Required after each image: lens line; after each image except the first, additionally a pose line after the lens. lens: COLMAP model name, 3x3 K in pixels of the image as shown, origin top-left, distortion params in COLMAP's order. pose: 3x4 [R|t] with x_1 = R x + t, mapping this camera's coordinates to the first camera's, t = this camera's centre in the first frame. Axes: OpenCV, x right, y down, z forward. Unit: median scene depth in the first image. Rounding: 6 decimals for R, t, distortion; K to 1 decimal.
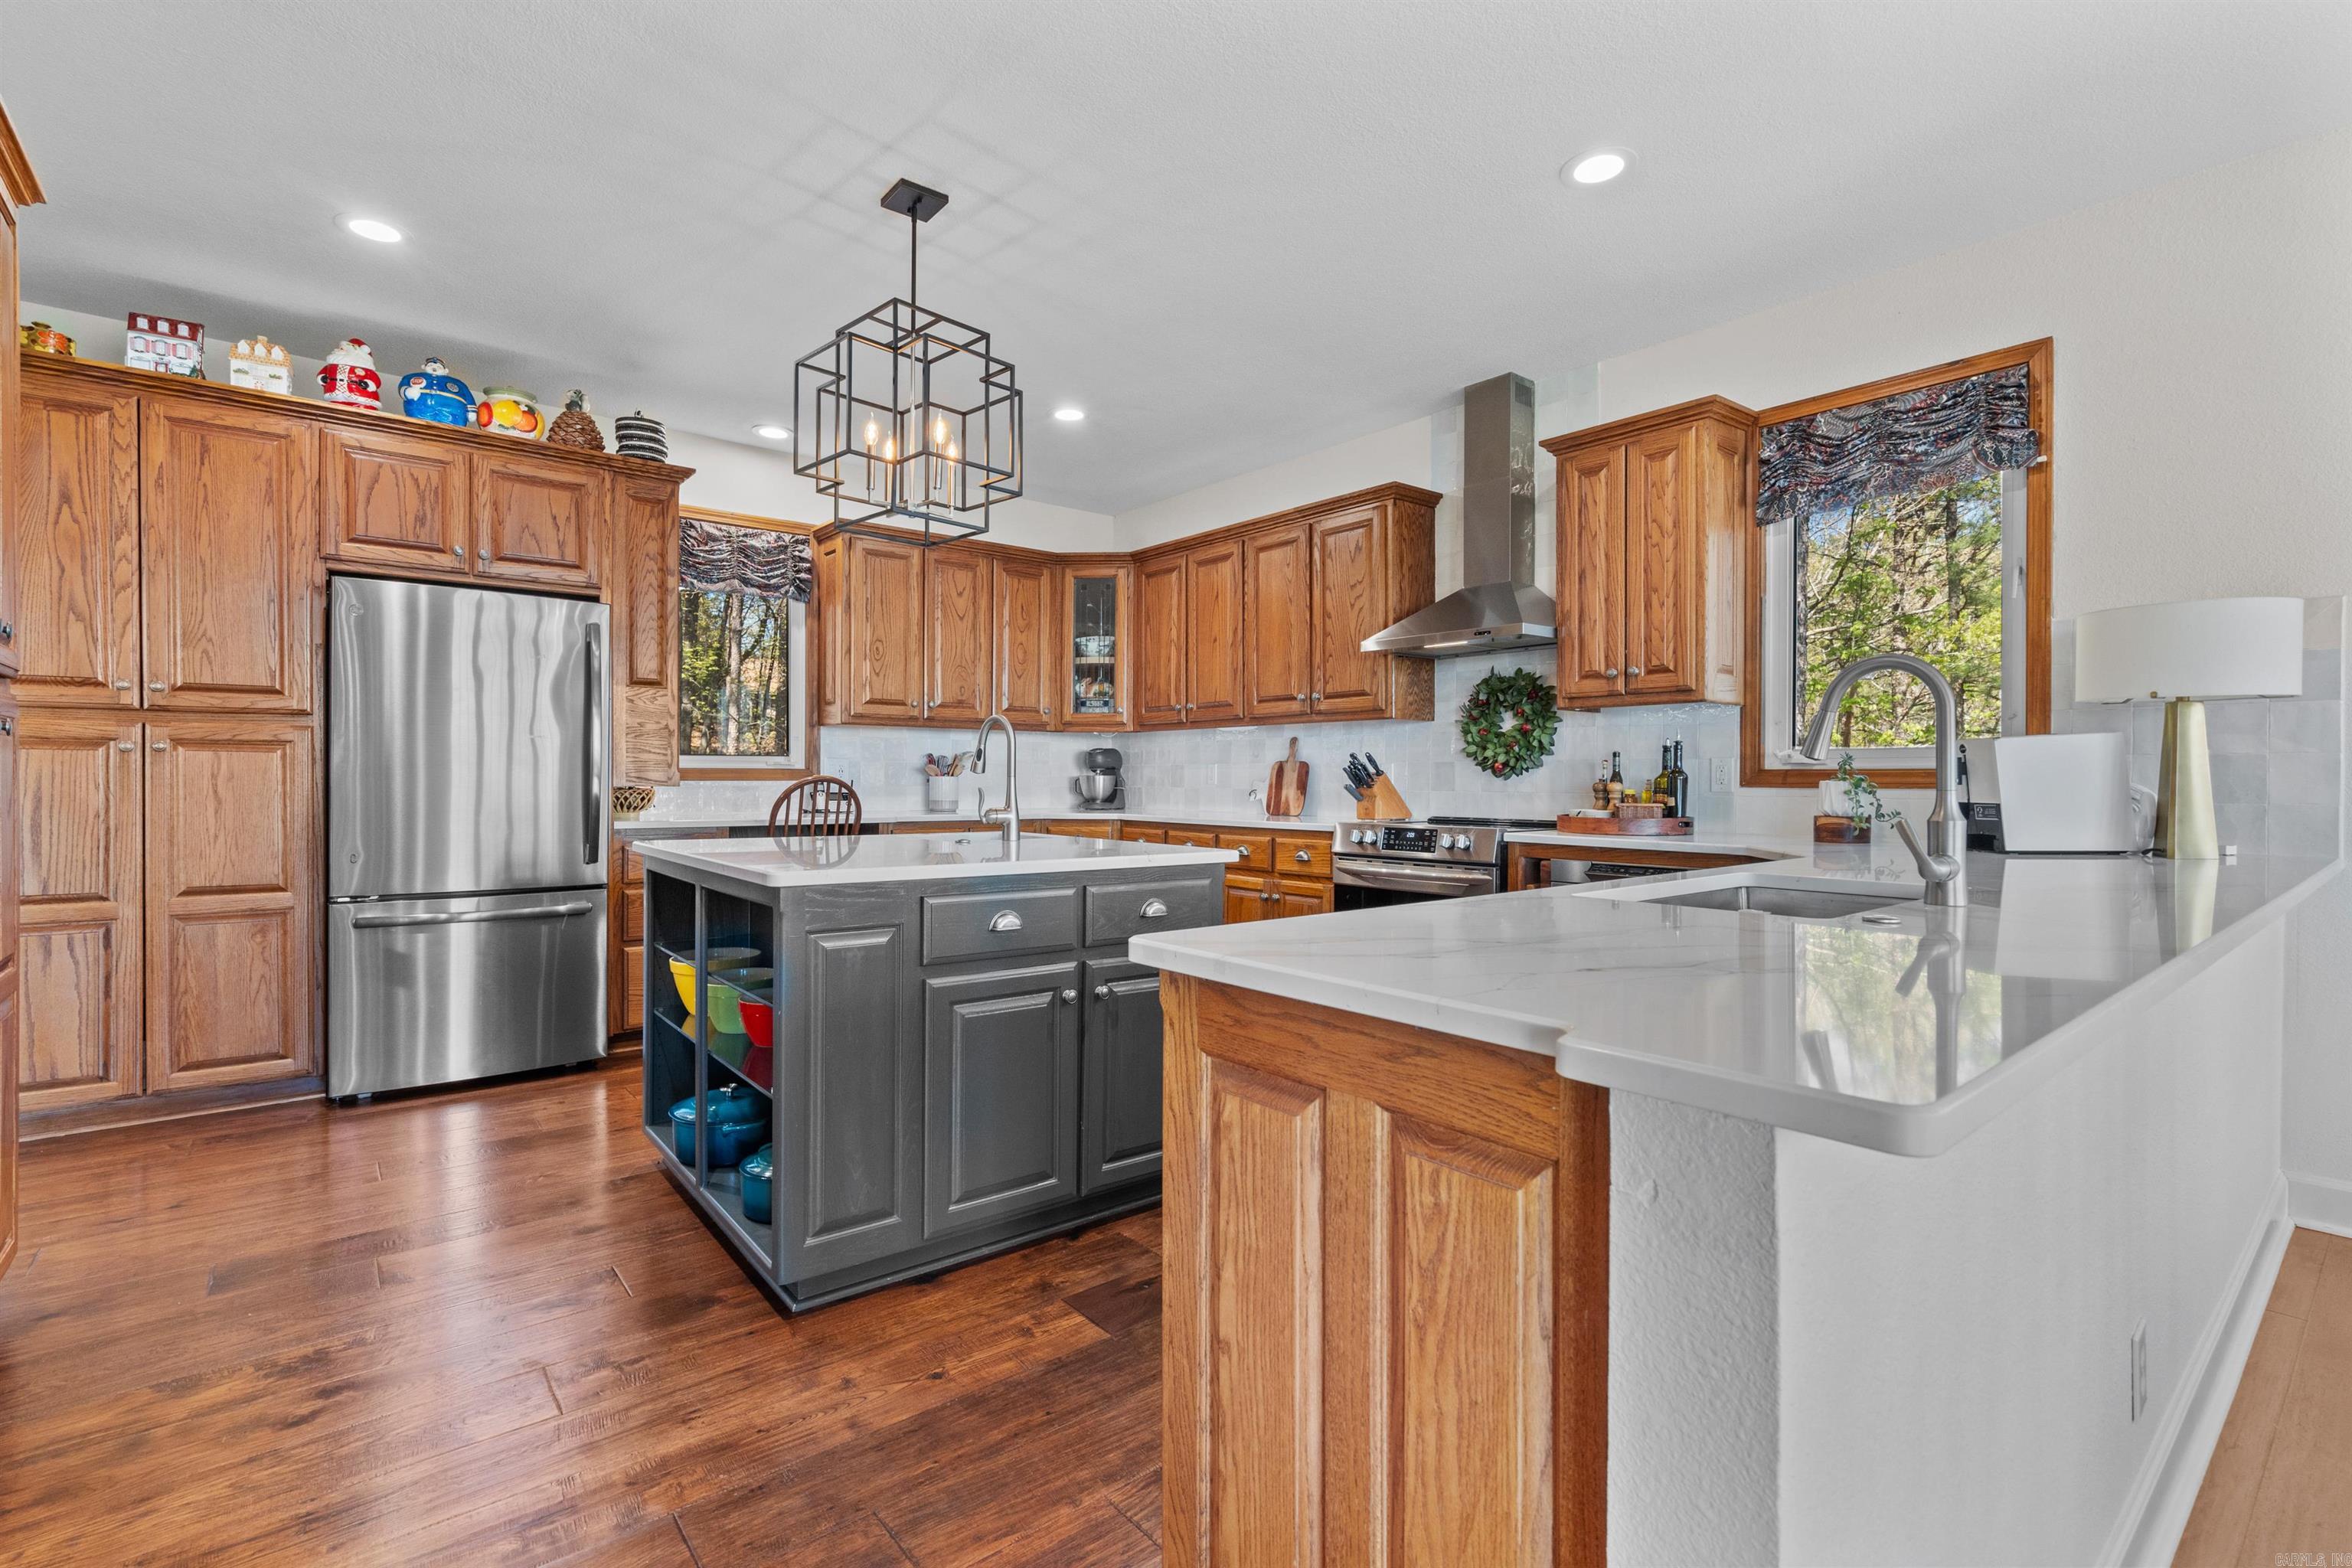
lens RADIAL K [[1072.5, 0, 1175.7], [0, 1072.5, 774.8], [0, 0, 1]] dist [-0.001080, 0.001261]
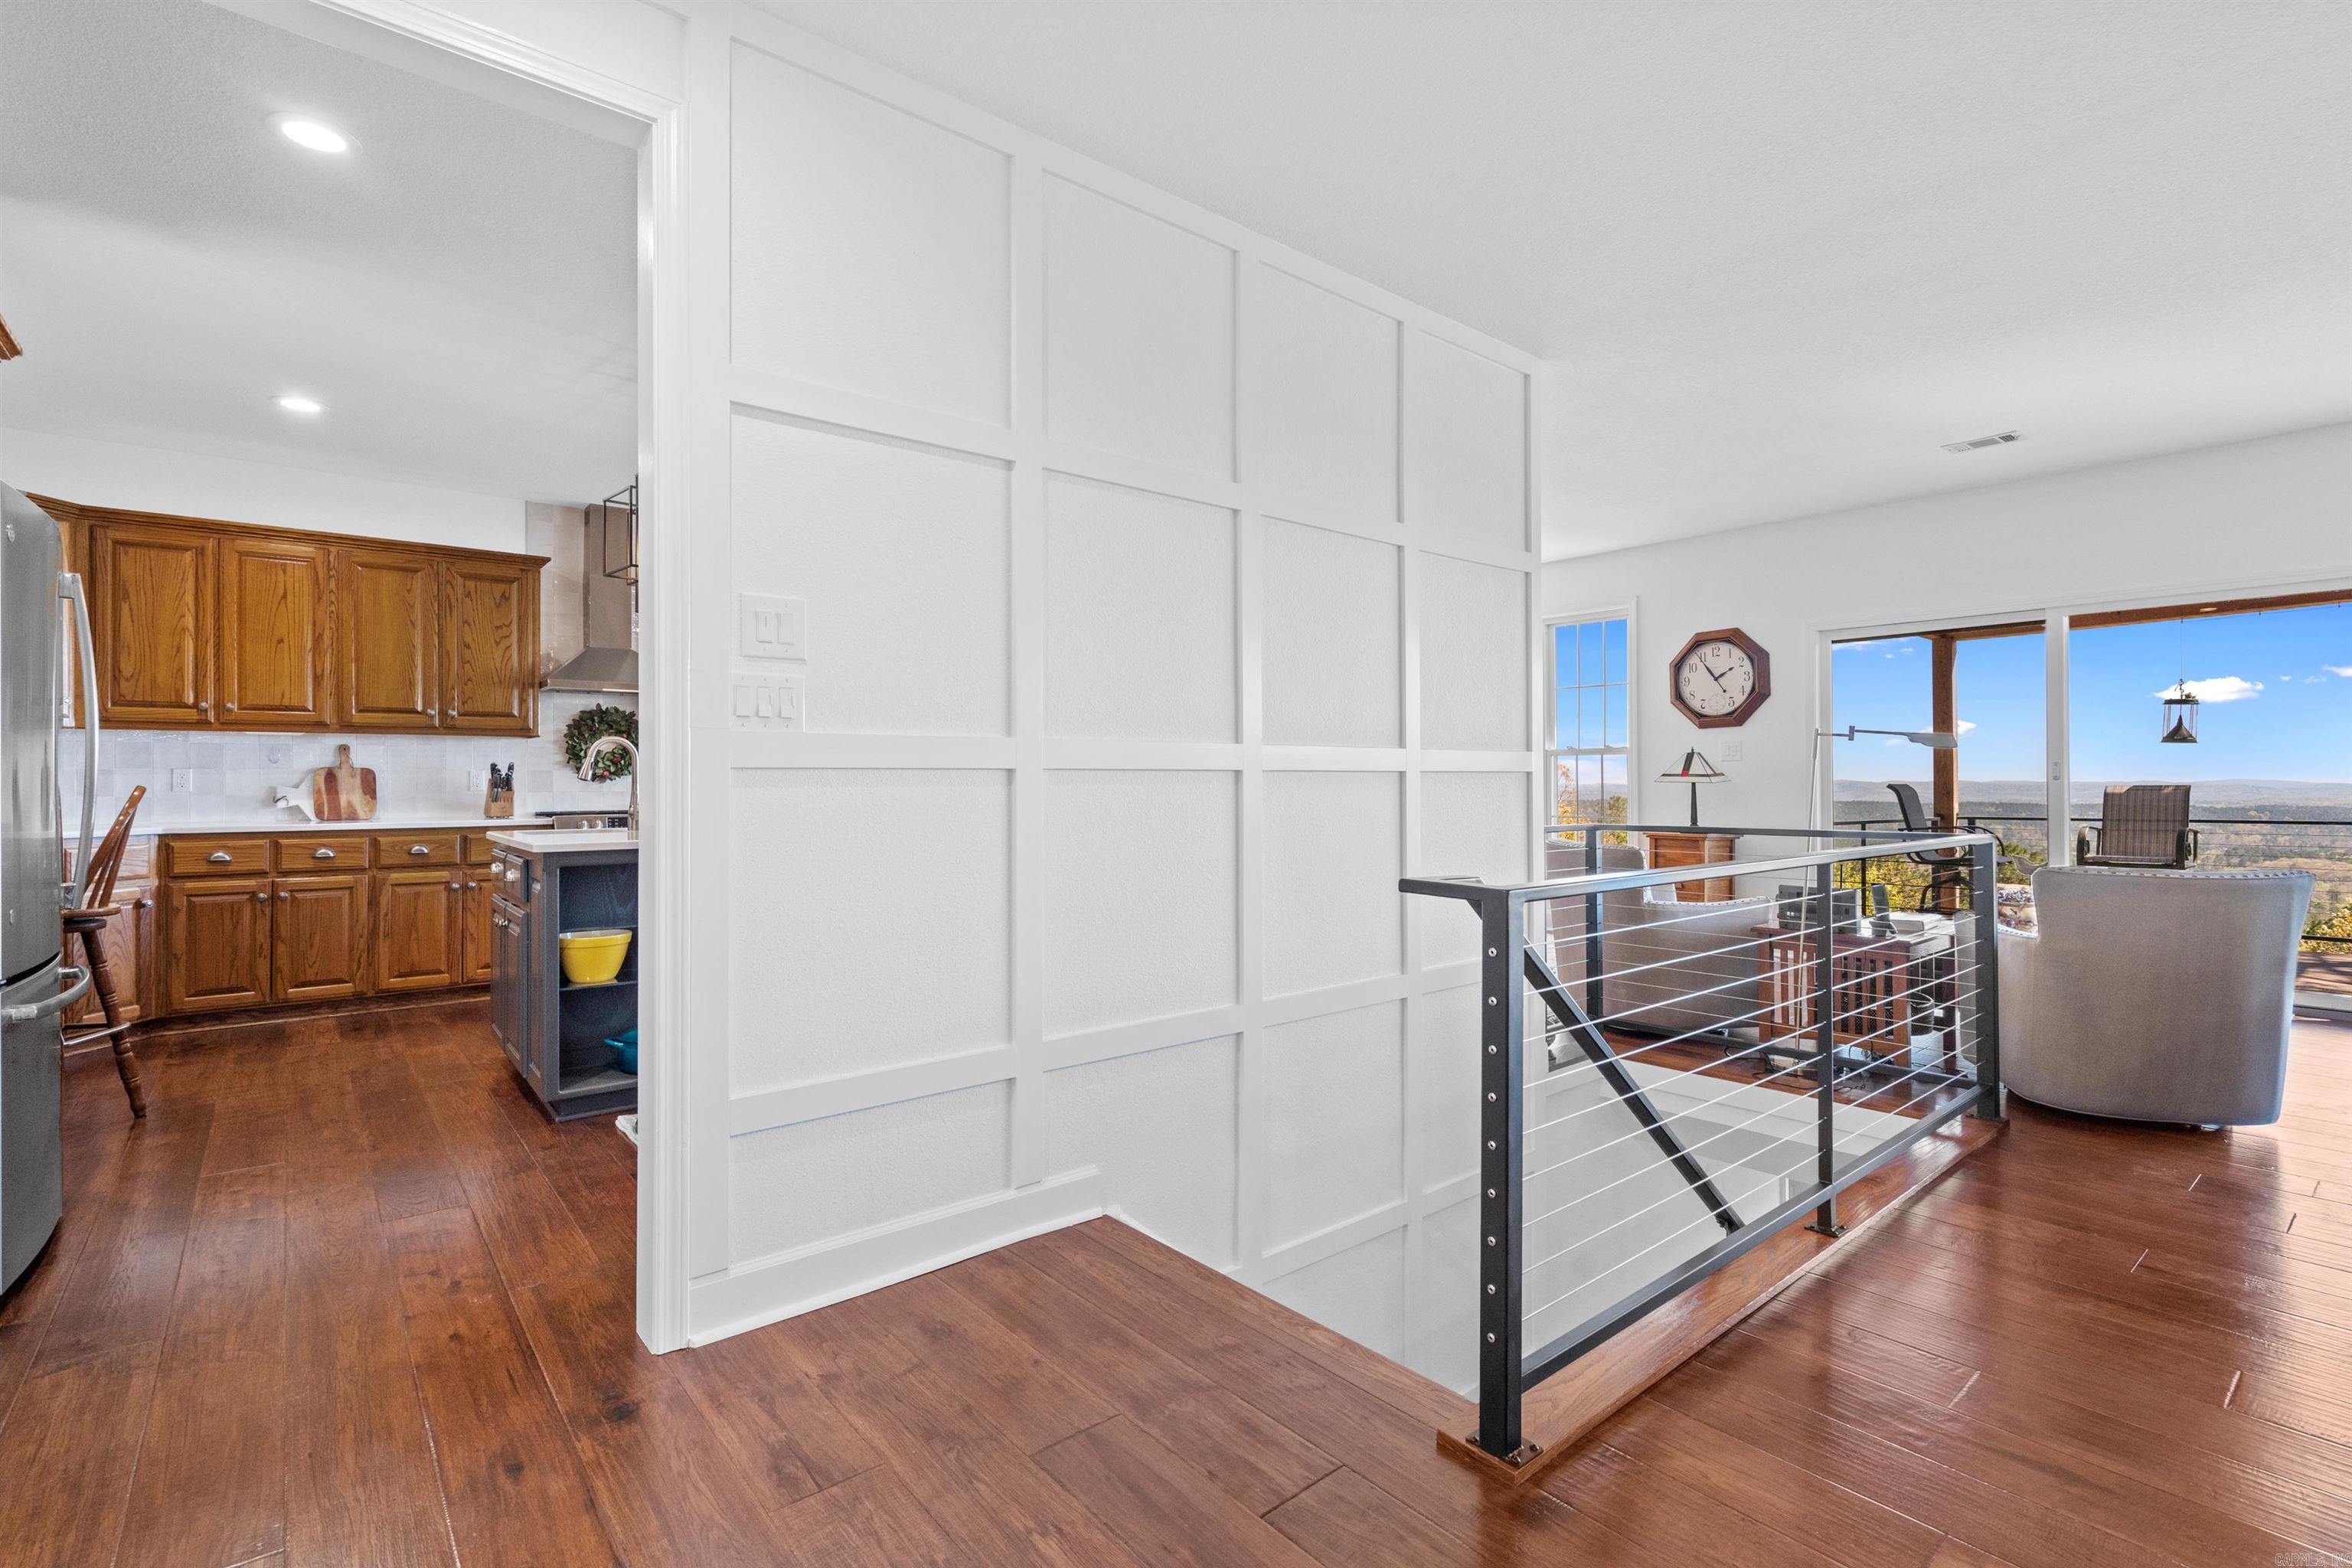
lens RADIAL K [[1072.5, 0, 1163.0], [0, 1072.5, 781.8], [0, 0, 1]] dist [-0.001080, 0.001261]
pose [[0.012935, -0.006533, 0.999895, -1.180172], [-0.000802, 0.999978, 0.006544, -0.007696], [-0.999916, -0.000886, 0.012929, 0.247561]]
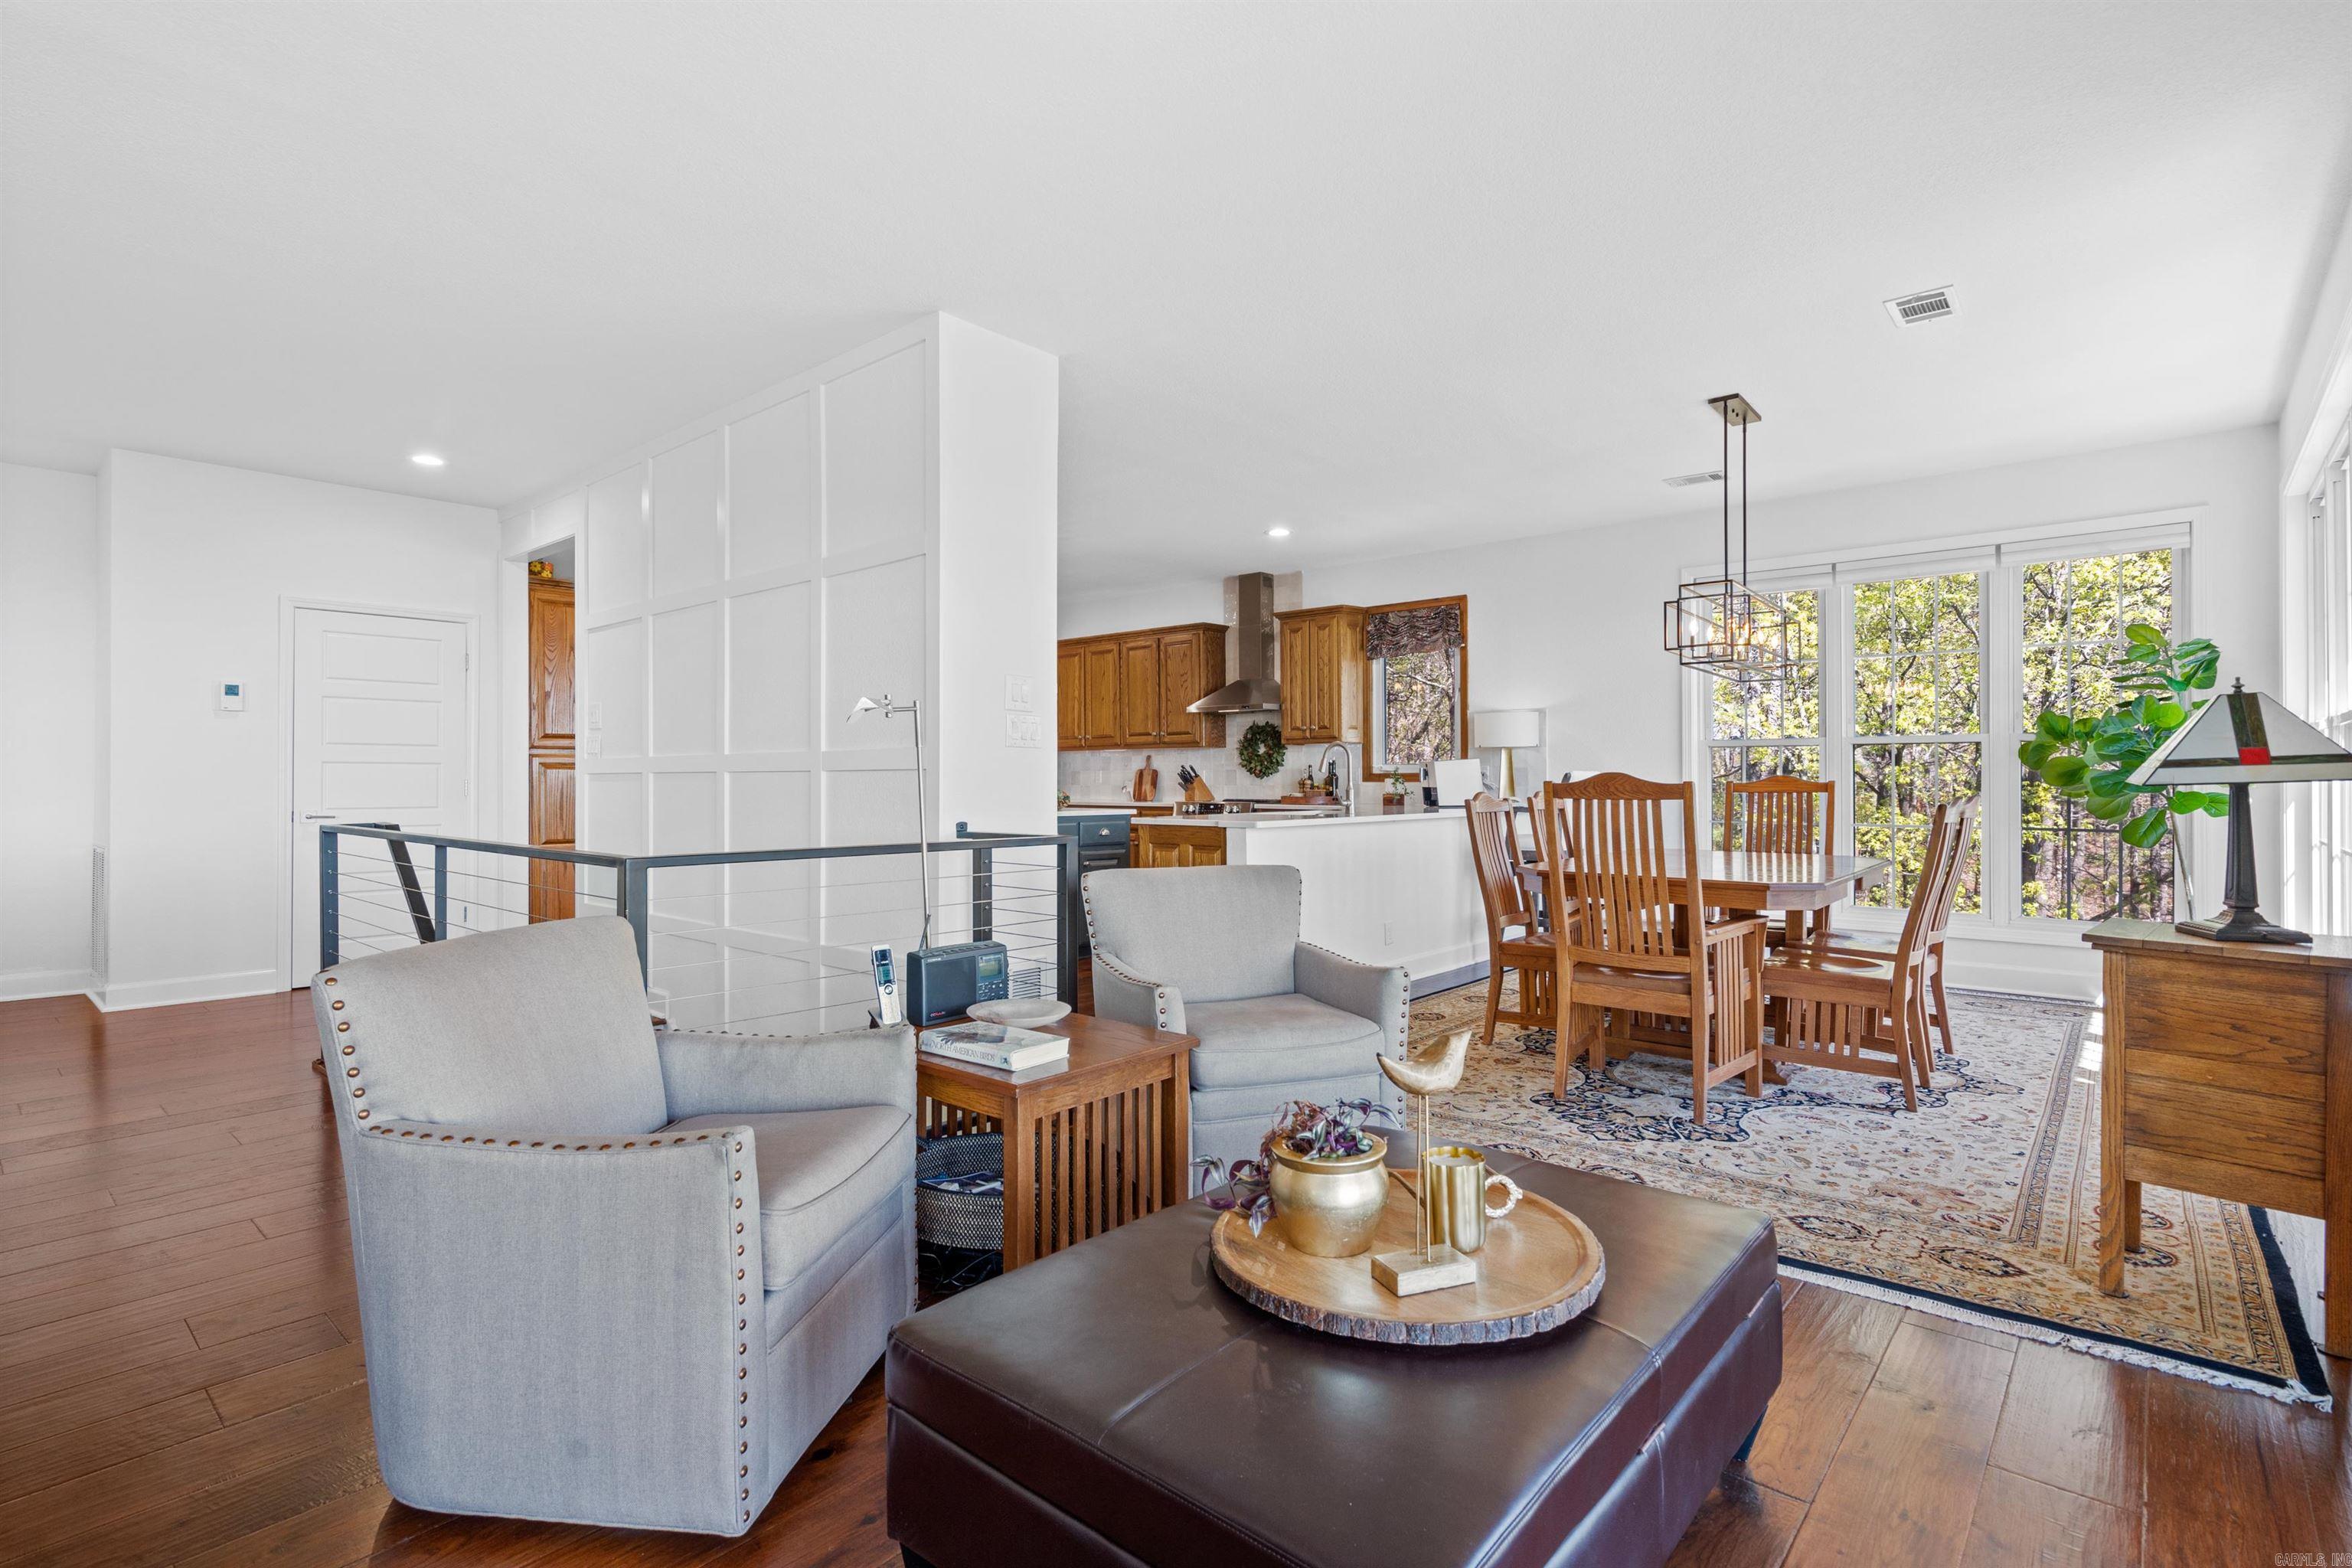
lens RADIAL K [[1137.2, 0, 1184.3], [0, 1137.2, 774.9], [0, 0, 1]] dist [0.004556, -0.000194]
pose [[0.985863, -0.008194, 0.167354, -0.180435], [0.008022, 0.999966, 0.001702, -0.008003], [-0.167363, -0.000336, 0.985895, -1.050669]]
